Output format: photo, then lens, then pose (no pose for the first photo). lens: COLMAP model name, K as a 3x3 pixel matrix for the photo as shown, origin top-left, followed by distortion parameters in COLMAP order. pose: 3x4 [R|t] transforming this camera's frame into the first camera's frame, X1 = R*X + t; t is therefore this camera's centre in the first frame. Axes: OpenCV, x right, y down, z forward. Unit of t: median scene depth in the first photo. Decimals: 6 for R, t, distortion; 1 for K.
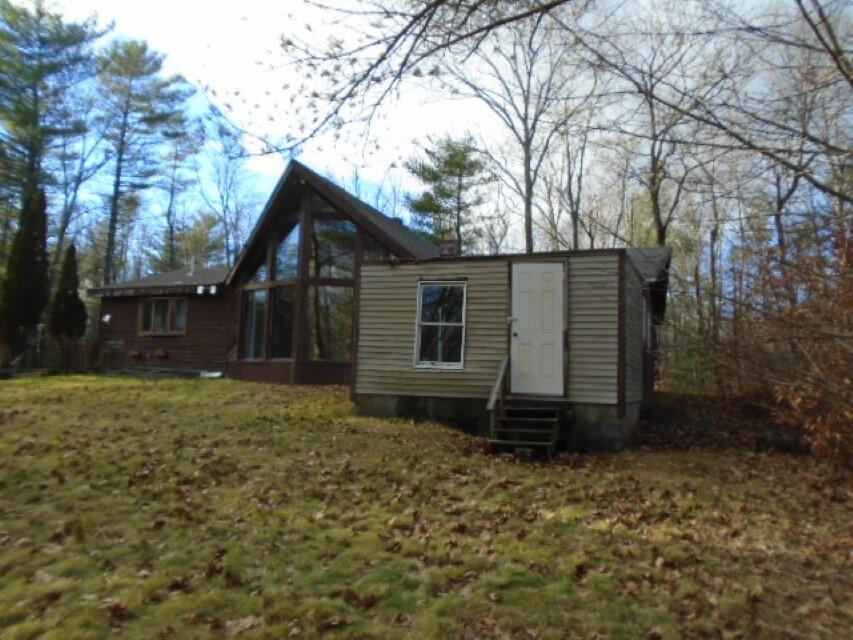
lens RADIAL K [[658.5, 0, 426.5], [0, 658.5, 320.0], [0, 0, 1]] dist [-0.008655, -0.003755]
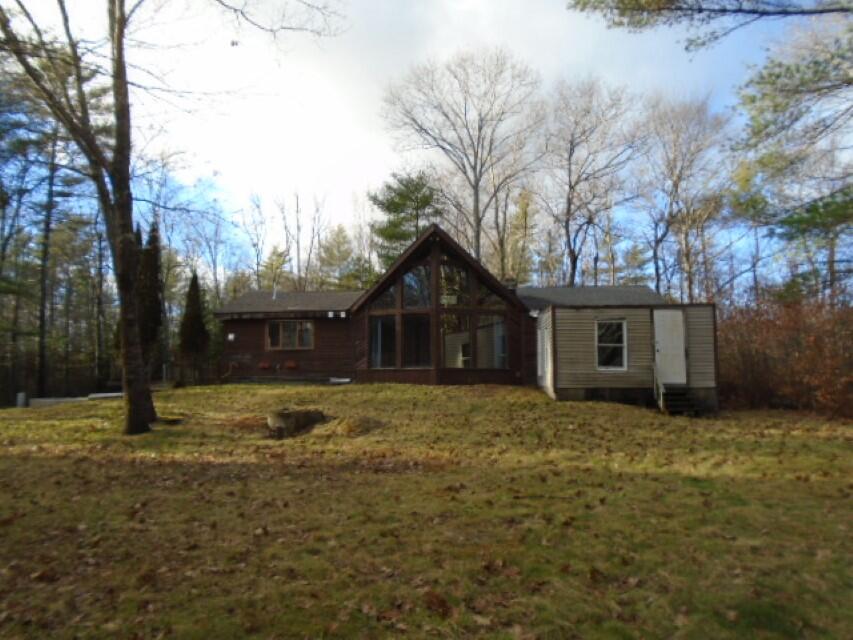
lens RADIAL K [[642.4, 0, 426.5], [0, 642.4, 320.0], [0, 0, 1]] dist [-0.000989, 0.000225]
pose [[0.951294, -0.013227, 0.308001, -0.553224], [0.009863, 0.999874, 0.012477, -0.049009], [-0.308127, -0.008832, 0.951304, -0.255207]]
